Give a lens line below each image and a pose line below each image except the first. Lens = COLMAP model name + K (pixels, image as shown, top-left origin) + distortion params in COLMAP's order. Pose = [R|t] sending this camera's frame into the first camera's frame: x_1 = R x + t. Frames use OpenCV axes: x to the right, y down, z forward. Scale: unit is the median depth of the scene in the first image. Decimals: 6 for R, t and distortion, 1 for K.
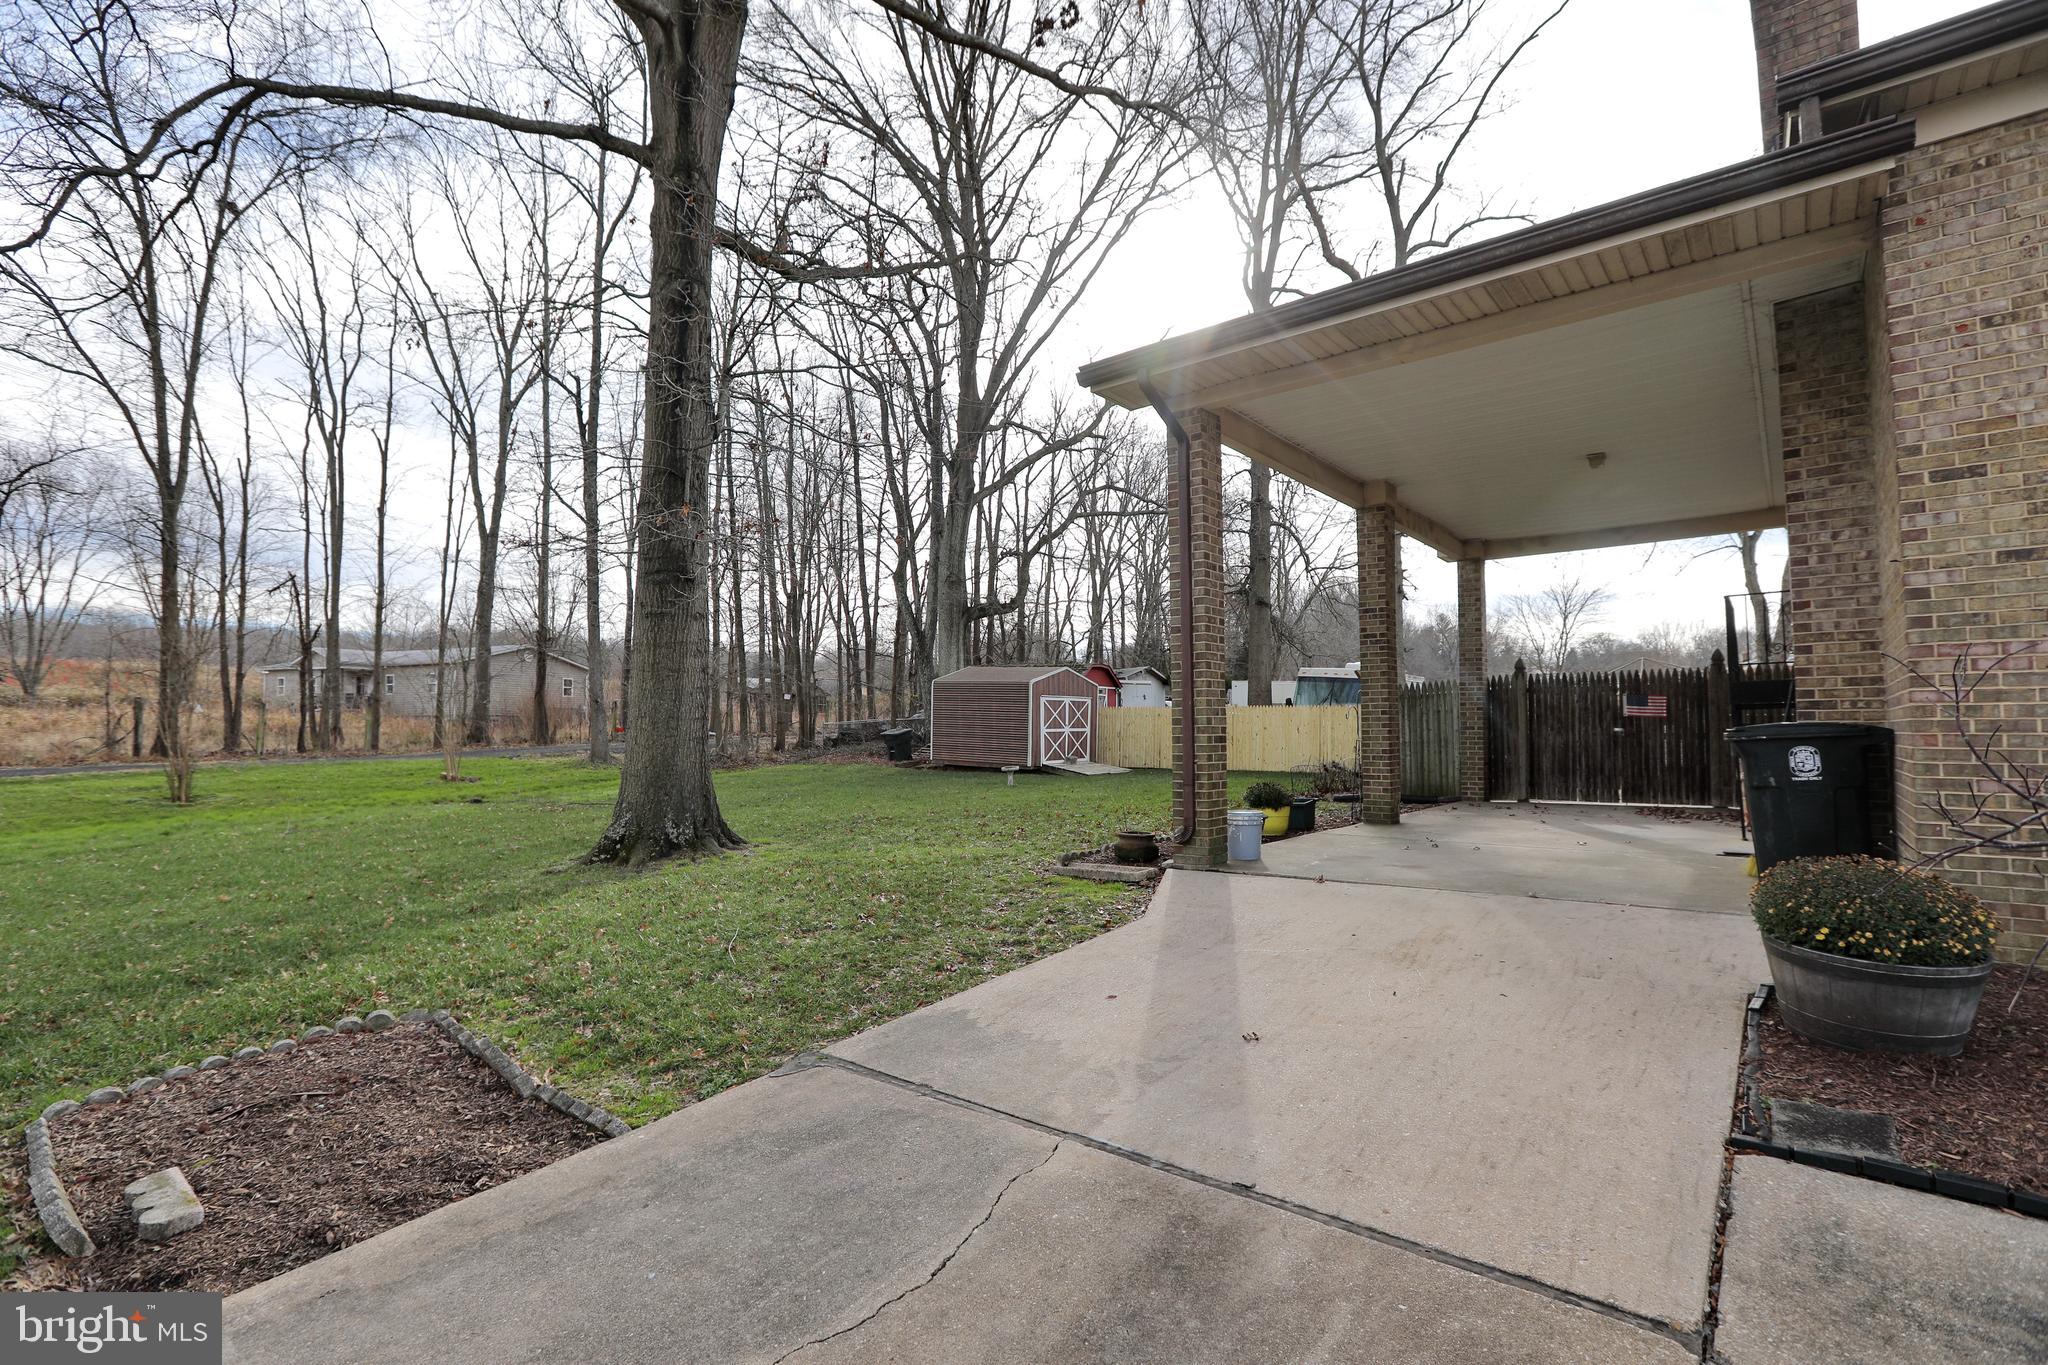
lens RADIAL K [[962.0, 0, 1037.1], [0, 962.0, 673.8], [0, 0, 1]] dist [-0.009049, 0.003415]
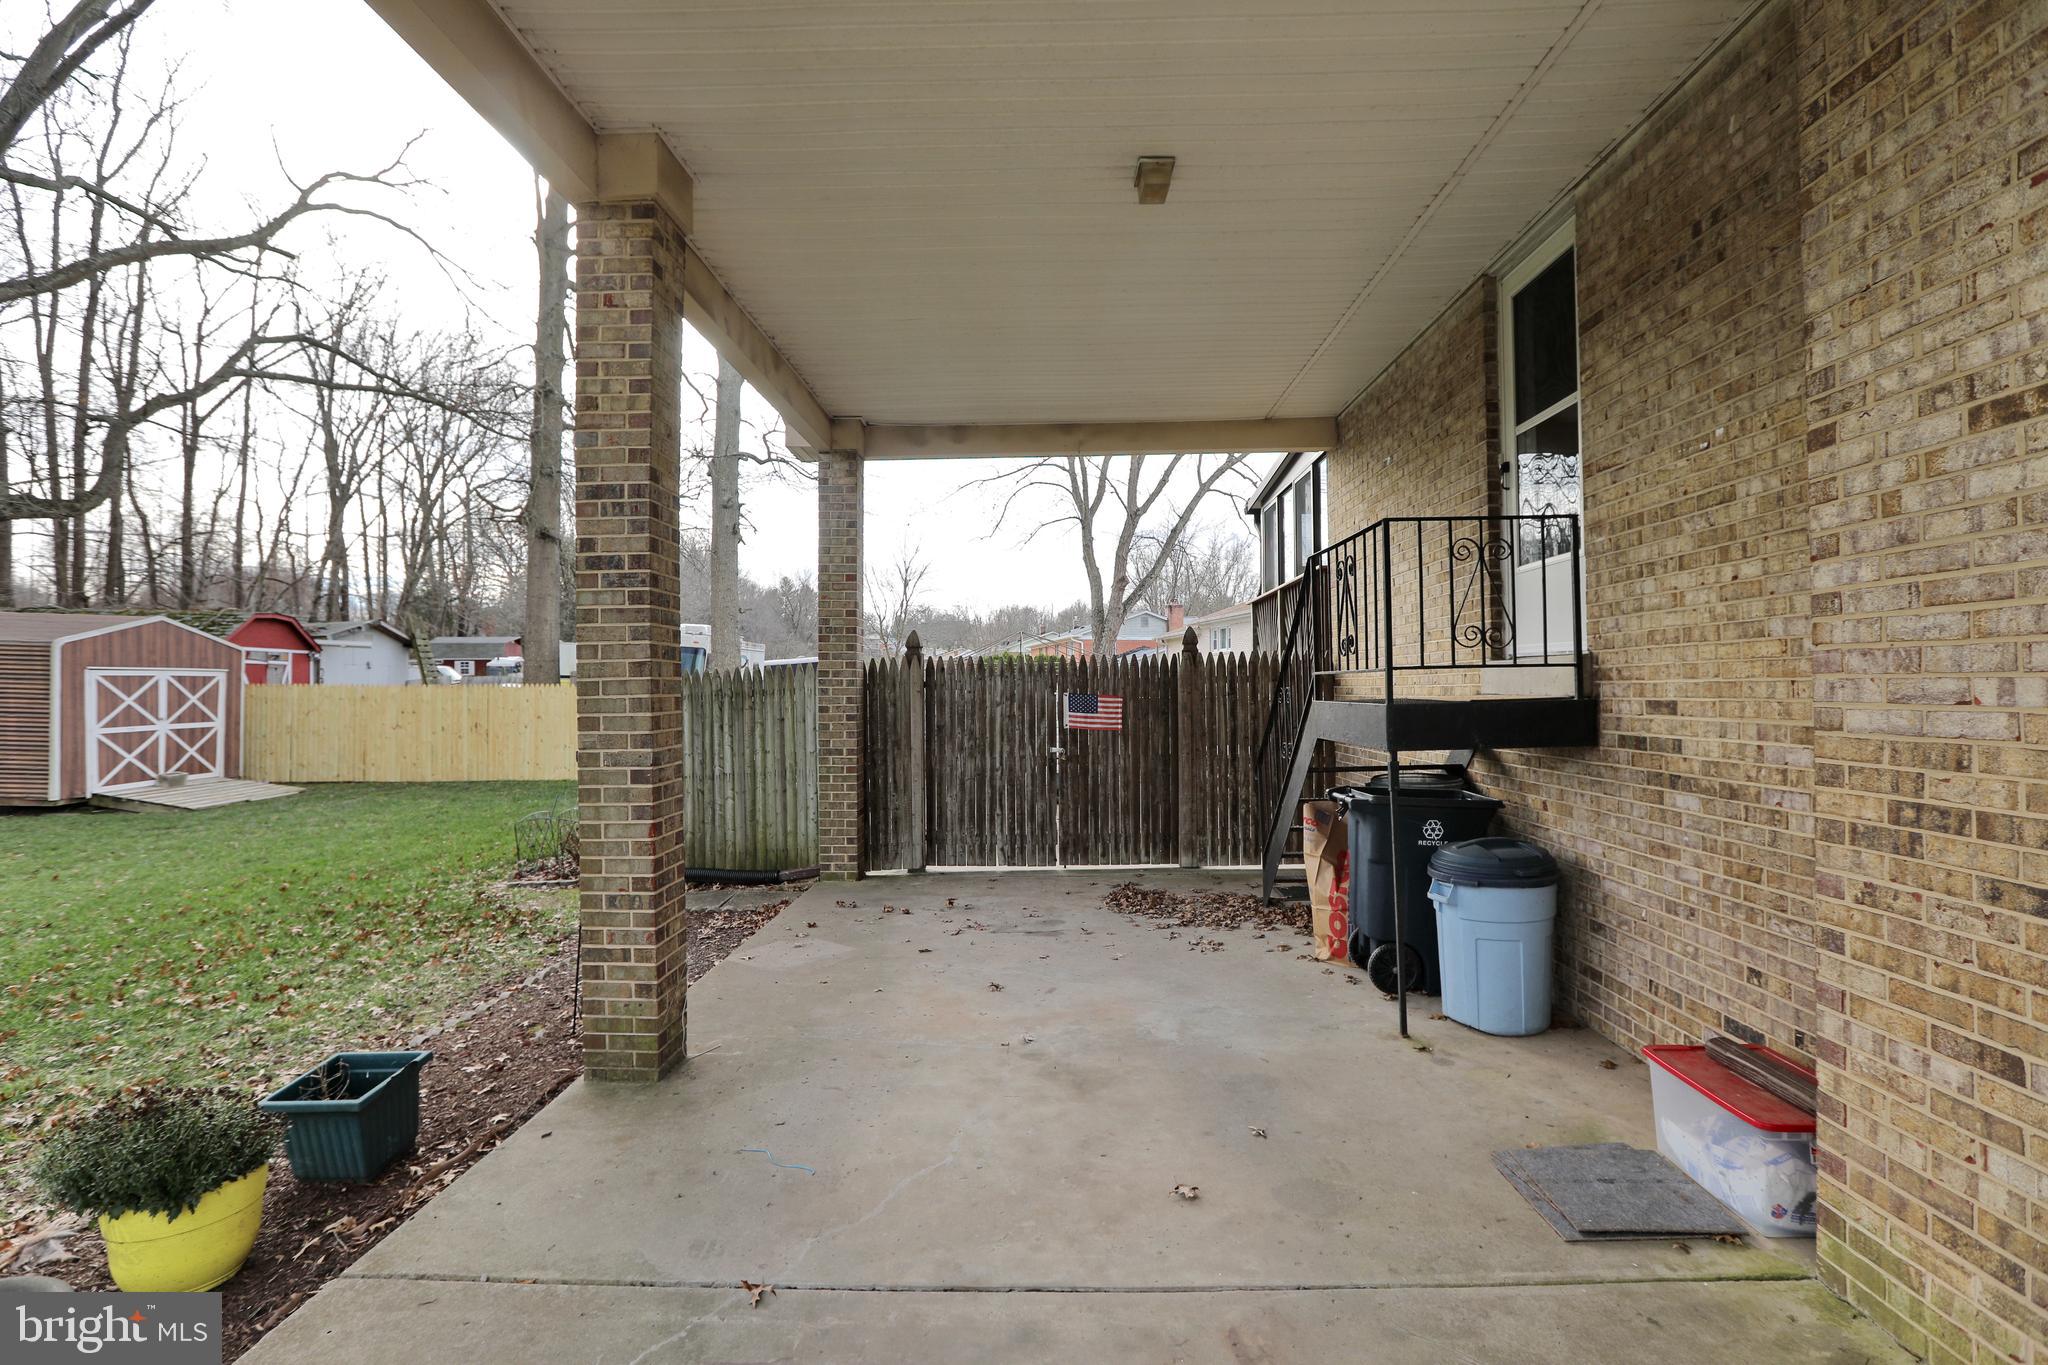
lens RADIAL K [[962.0, 0, 1028.1], [0, 962.0, 680.0], [0, 0, 1]] dist [-0.009049, 0.003415]
pose [[0.798691, -0.001898, 0.601738, 0.206578], [-0.026540, 0.998911, 0.038378, -0.010761], [-0.601155, -0.046622, 0.797771, 0.496539]]
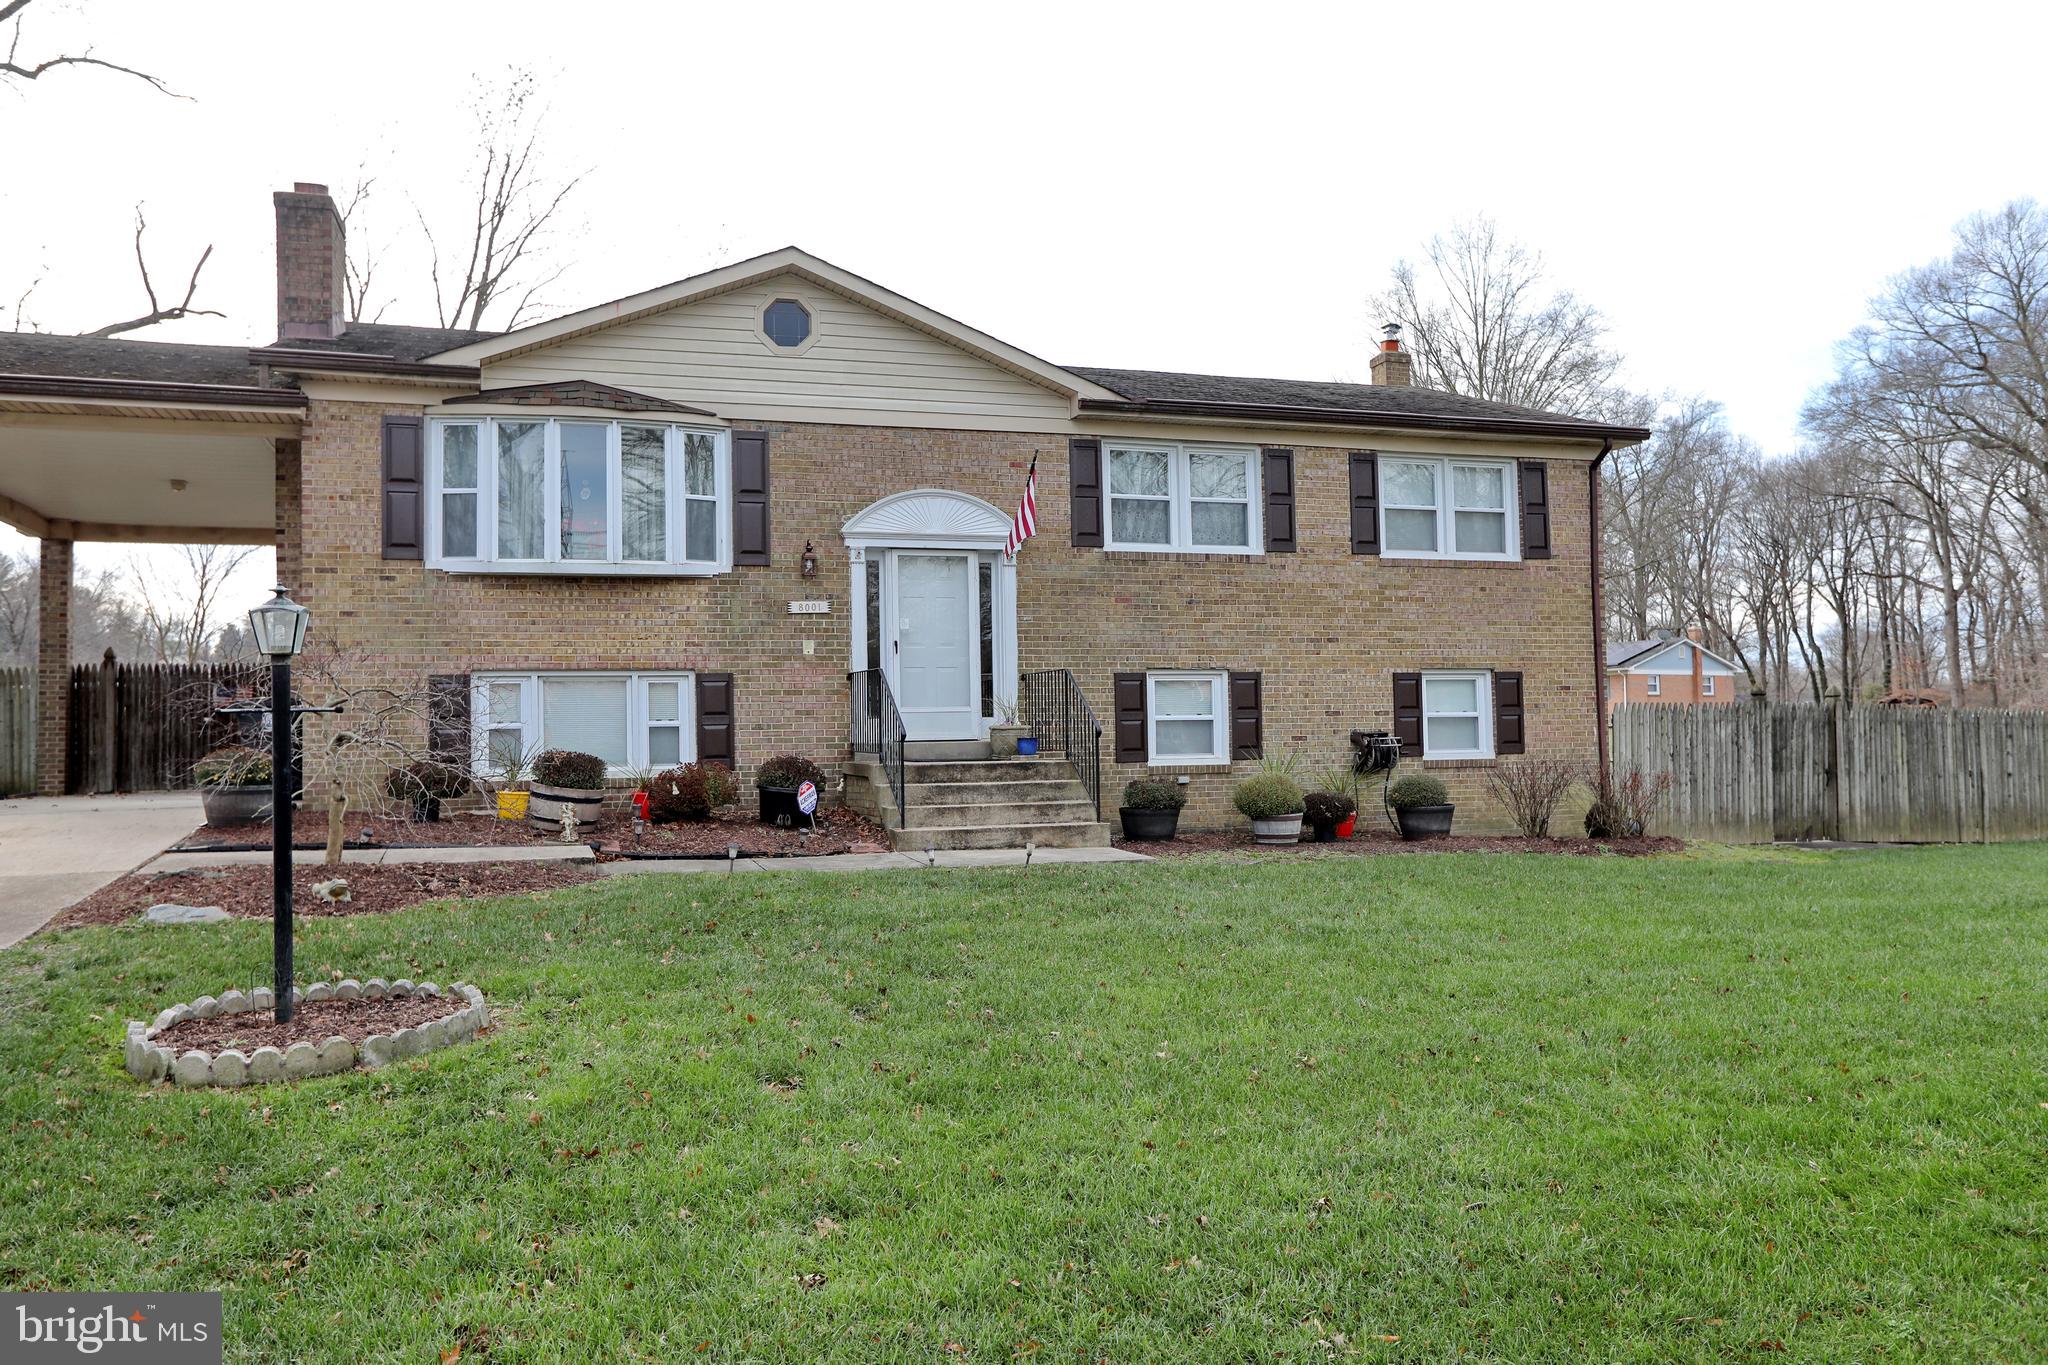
lens RADIAL K [[1461.2, 0, 1032.7], [0, 1461.2, 686.6], [0, 0, 1]] dist [-0.002446, 0.013009]
pose [[0.526918, 0.019744, 0.849687, -0.268091], [-0.031989, 0.999482, -0.003387, -0.000779], [-0.849314, -0.025396, 0.527277, -0.587796]]
